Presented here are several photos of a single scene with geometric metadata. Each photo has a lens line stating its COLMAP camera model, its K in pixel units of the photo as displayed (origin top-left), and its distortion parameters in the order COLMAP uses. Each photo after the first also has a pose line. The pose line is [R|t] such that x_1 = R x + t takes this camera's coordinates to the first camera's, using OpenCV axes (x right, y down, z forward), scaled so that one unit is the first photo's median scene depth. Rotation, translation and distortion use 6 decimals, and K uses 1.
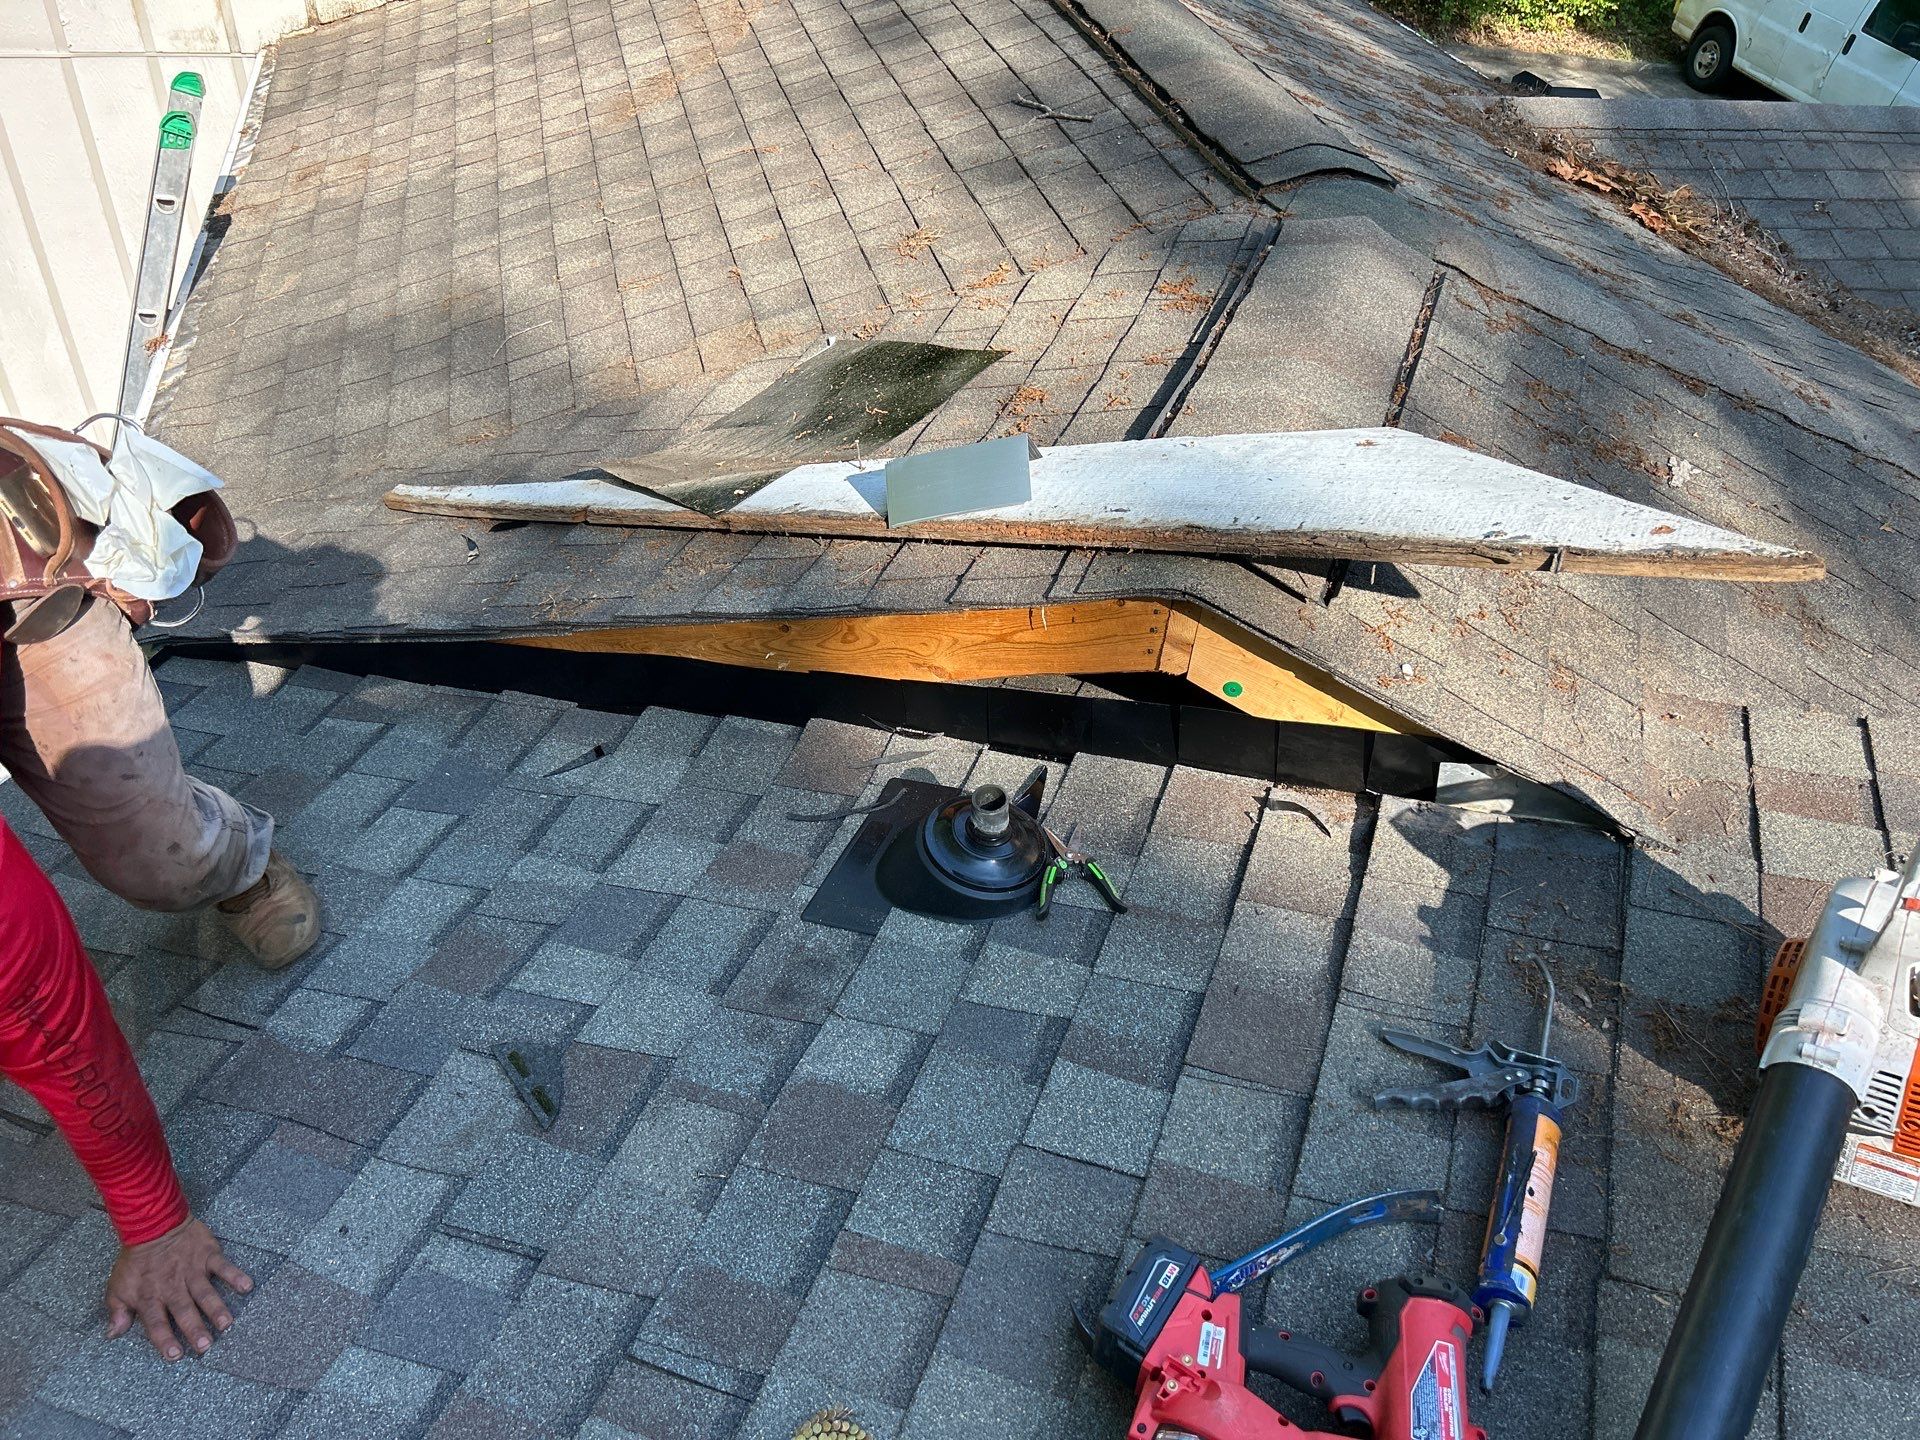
lens RADIAL K [[1455.4, 0, 960.0], [0, 1455.4, 720.0], [0, 0, 1]] dist [0.055970, -0.070030]
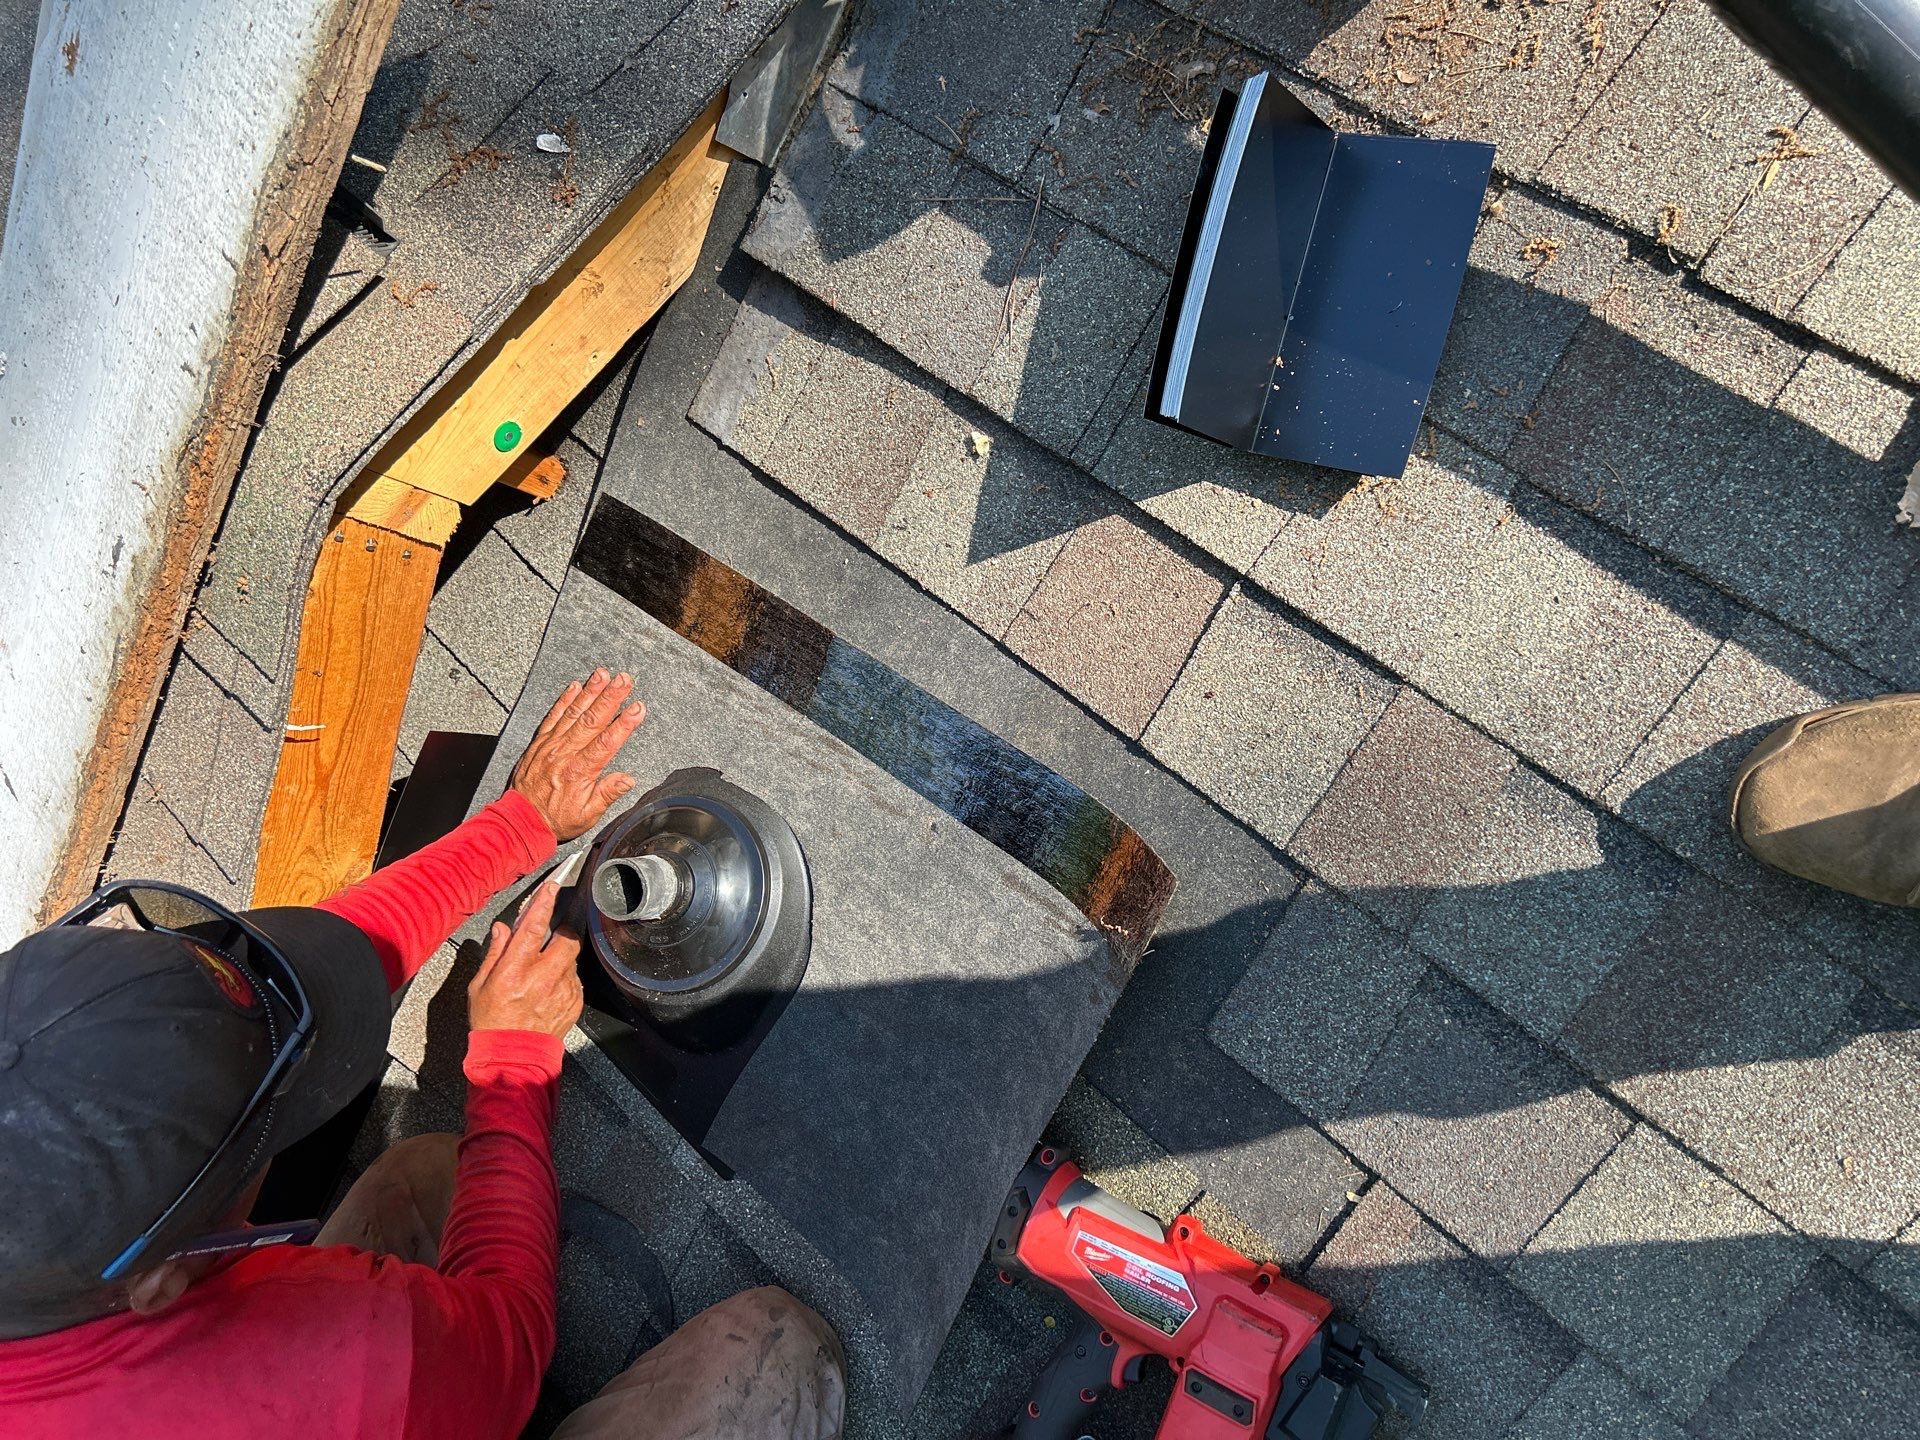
lens RADIAL K [[1419.0, 0, 960.0], [0, 1419.0, 720.0], [0, 0, 1]] dist [0.060048, -0.000129]
pose [[0.217742, -0.975898, -0.014525, 0.129183], [0.894082, 0.193475, 0.403961, -0.072240], [-0.391414, -0.100946, 0.914661, 0.399669]]
